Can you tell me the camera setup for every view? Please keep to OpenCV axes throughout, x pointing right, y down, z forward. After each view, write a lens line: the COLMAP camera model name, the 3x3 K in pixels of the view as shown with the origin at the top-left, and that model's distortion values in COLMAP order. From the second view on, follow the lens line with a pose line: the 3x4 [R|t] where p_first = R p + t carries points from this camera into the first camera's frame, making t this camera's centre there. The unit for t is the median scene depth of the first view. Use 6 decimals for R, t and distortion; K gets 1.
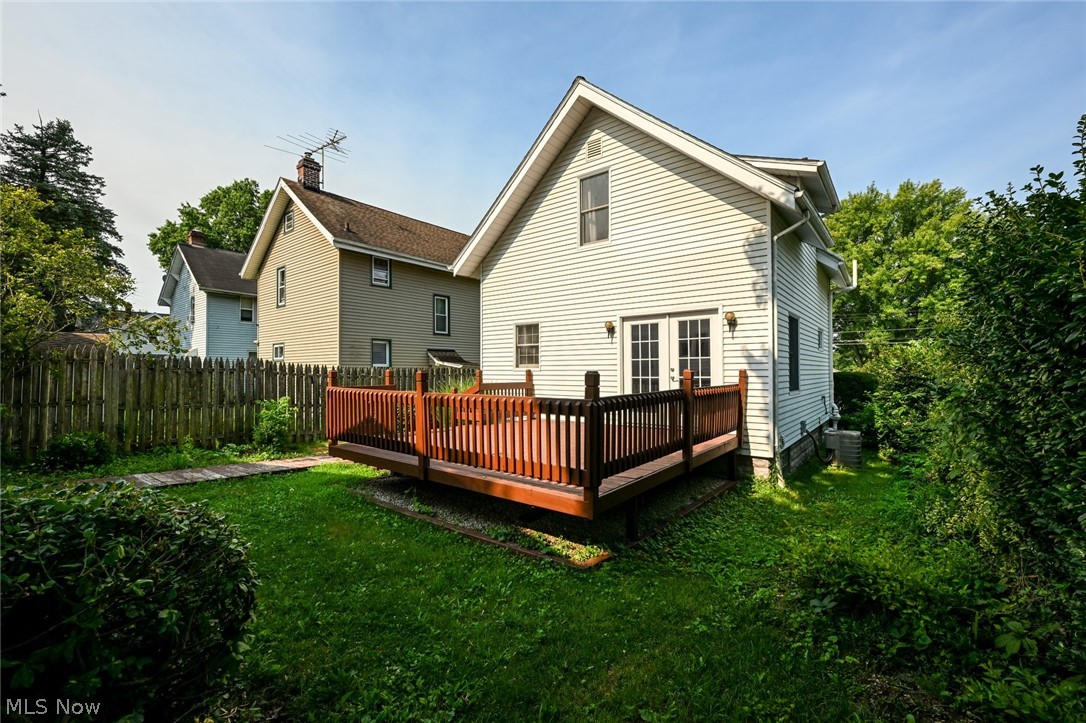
lens RADIAL K [[451.2, 0, 543.0], [0, 451.2, 361.5], [0, 0, 1]] dist [-0.000016, -0.000071]
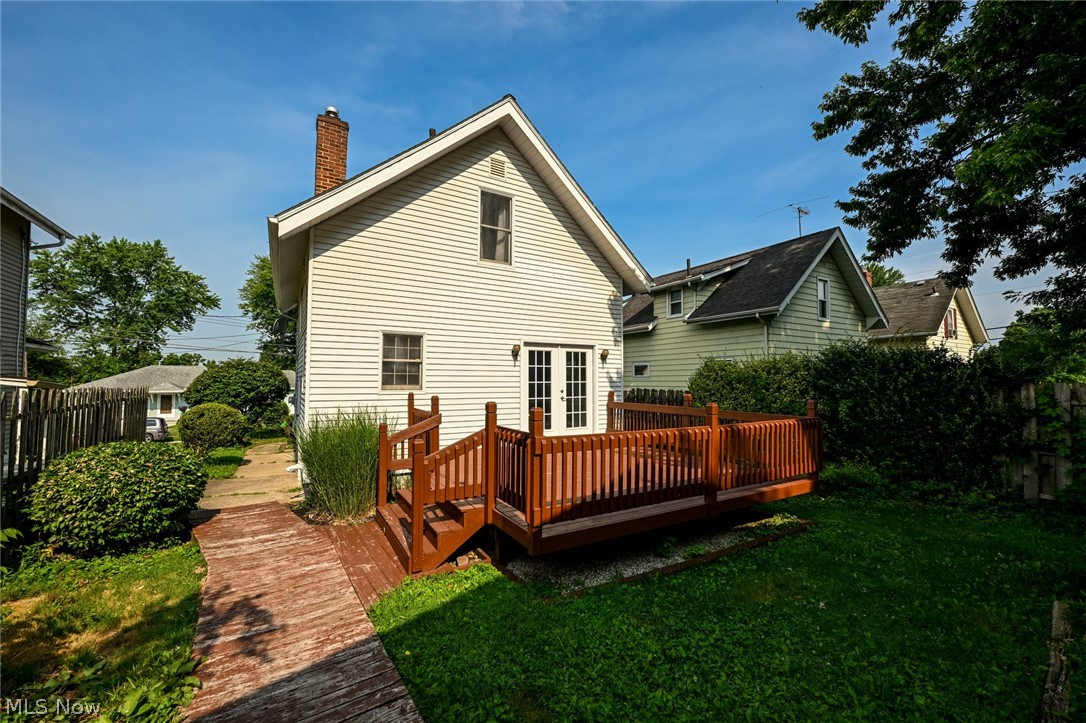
lens RADIAL K [[428.8, 0, 546.5], [0, 428.8, 359.6], [0, 0, 1]] dist [-0.001638, 0.000172]
pose [[0.347431, 0.048668, 0.936442, -0.755199], [-0.024739, 0.998780, -0.042729, -0.015222], [-0.937379, -0.008321, 0.348211, 0.604460]]
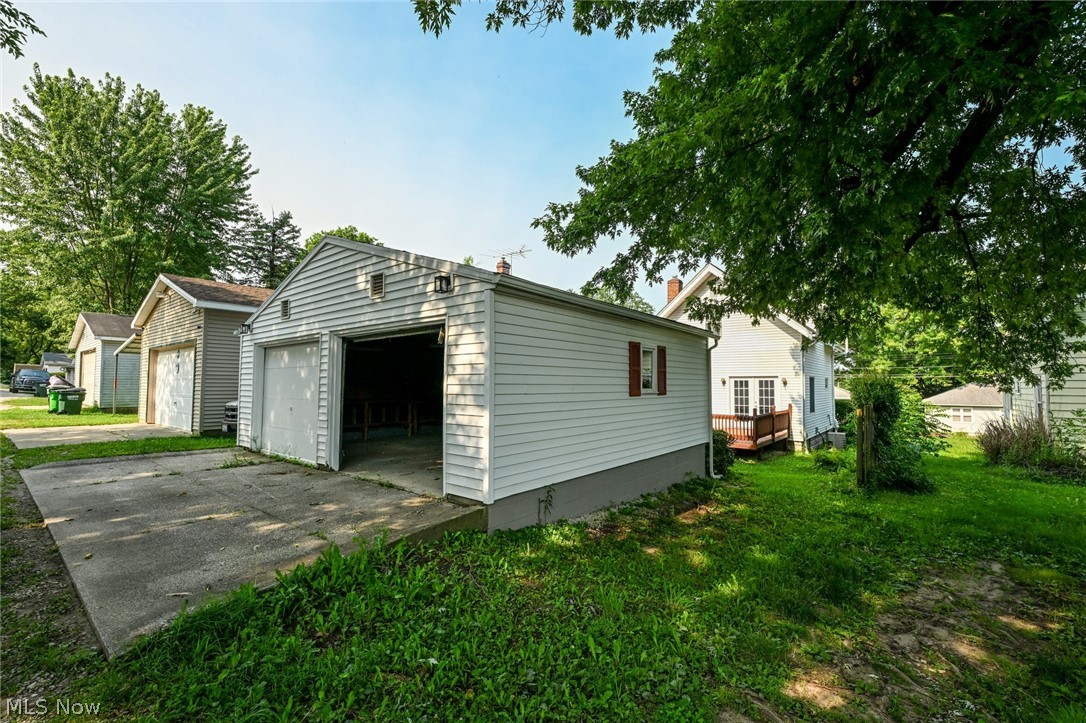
lens RADIAL K [[465.6, 0, 543.0], [0, 465.6, 361.5], [0, 0, 1]] dist [-0.000439, 0.000086]
pose [[0.999817, 0.009481, -0.016610, -0.664789], [-0.009893, 0.999640, -0.024937, -0.105984], [0.016368, 0.025097, 0.999551, -1.195629]]
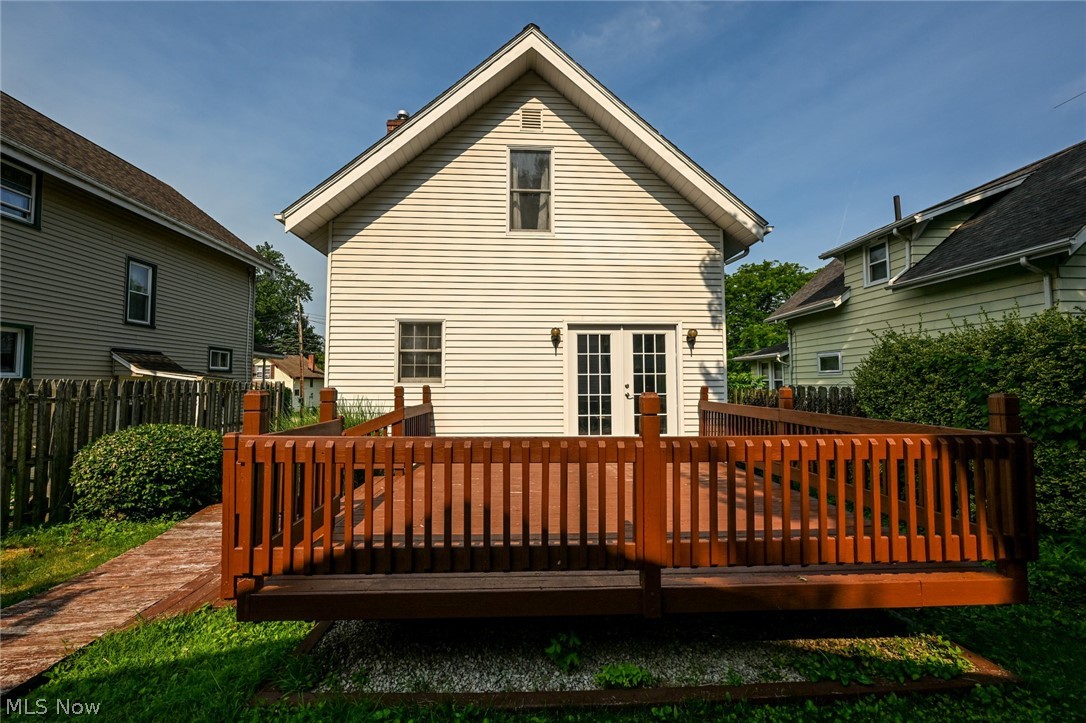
lens RADIAL K [[428.8, 0, 546.5], [0, 428.8, 359.6], [0, 0, 1]] dist [-0.001638, 0.000172]
pose [[0.748429, 0.040010, 0.662007, -0.393876], [-0.015714, 0.998968, -0.042610, 0.003771], [-0.663029, 0.021487, 0.748285, 0.426449]]
